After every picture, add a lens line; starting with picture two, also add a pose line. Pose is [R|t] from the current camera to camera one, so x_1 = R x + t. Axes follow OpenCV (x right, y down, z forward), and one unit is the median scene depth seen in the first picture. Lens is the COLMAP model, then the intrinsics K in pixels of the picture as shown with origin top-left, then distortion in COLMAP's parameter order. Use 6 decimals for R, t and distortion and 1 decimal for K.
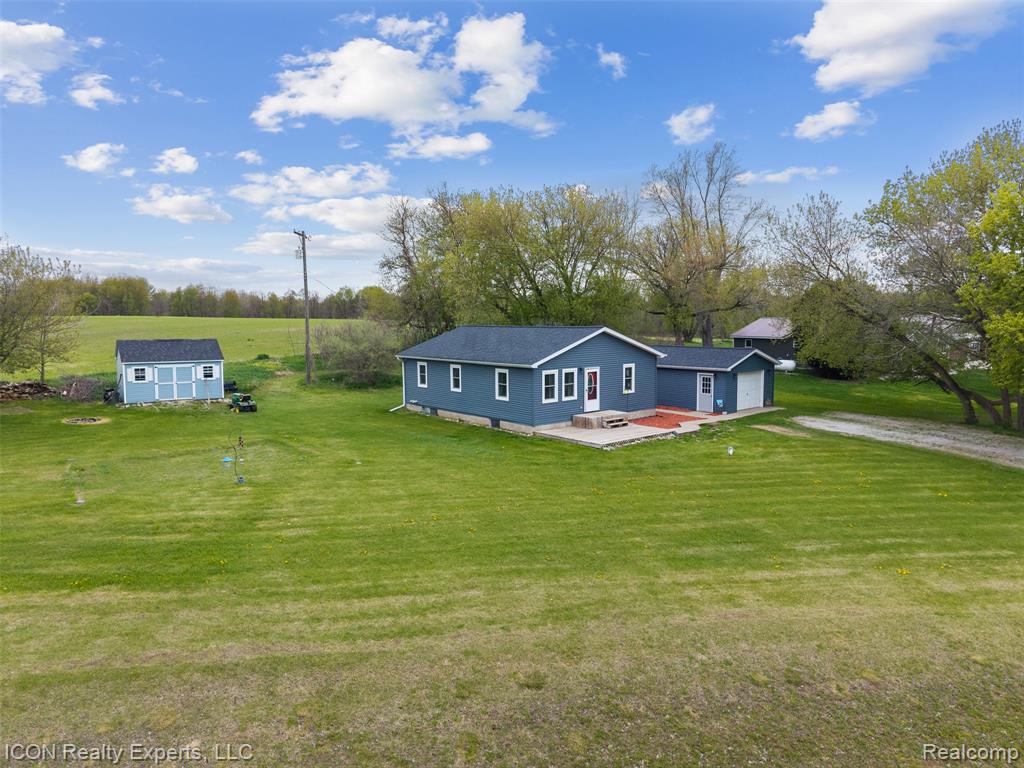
lens RADIAL K [[692.9, 0, 520.9], [0, 692.9, 381.9], [0, 0, 1]] dist [0.004043, -0.003786]
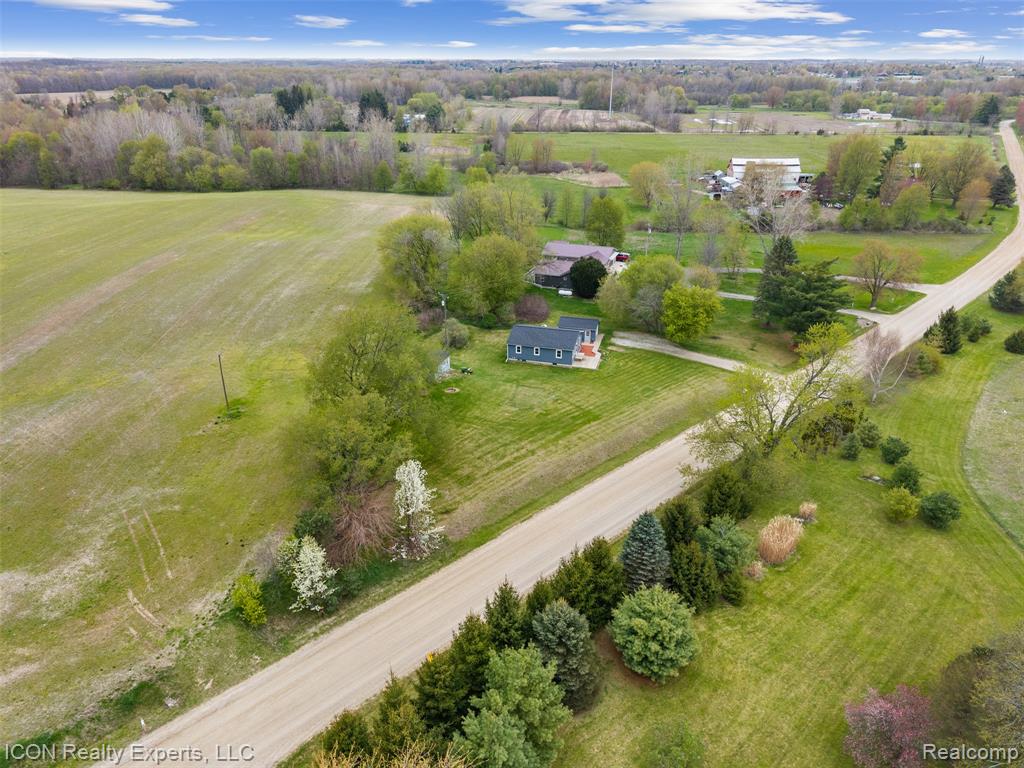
lens RADIAL K [[688.5, 0, 515.3], [0, 688.5, 381.8], [0, 0, 1]] dist [0.007245, -0.001236]
pose [[0.831042, -0.226584, 0.507965, -3.625695], [0.048583, 0.939342, 0.339522, -1.906566], [-0.554083, -0.257479, 0.791641, -3.032690]]
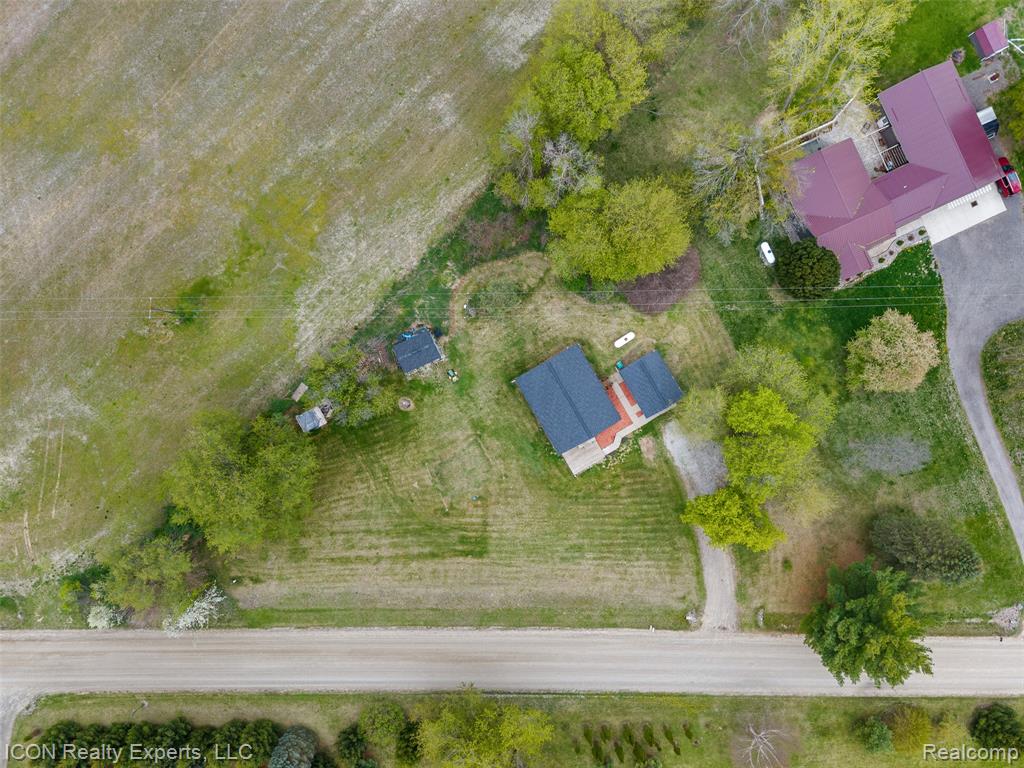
lens RADIAL K [[688.5, 0, 515.3], [0, 688.5, 381.8], [0, 0, 1]] dist [0.007245, -0.001236]
pose [[0.983212, 0.182011, 0.012890, -0.447414], [-0.031313, 0.098713, 0.994623, -5.024717], [0.179760, -0.978329, 0.102755, 1.612859]]
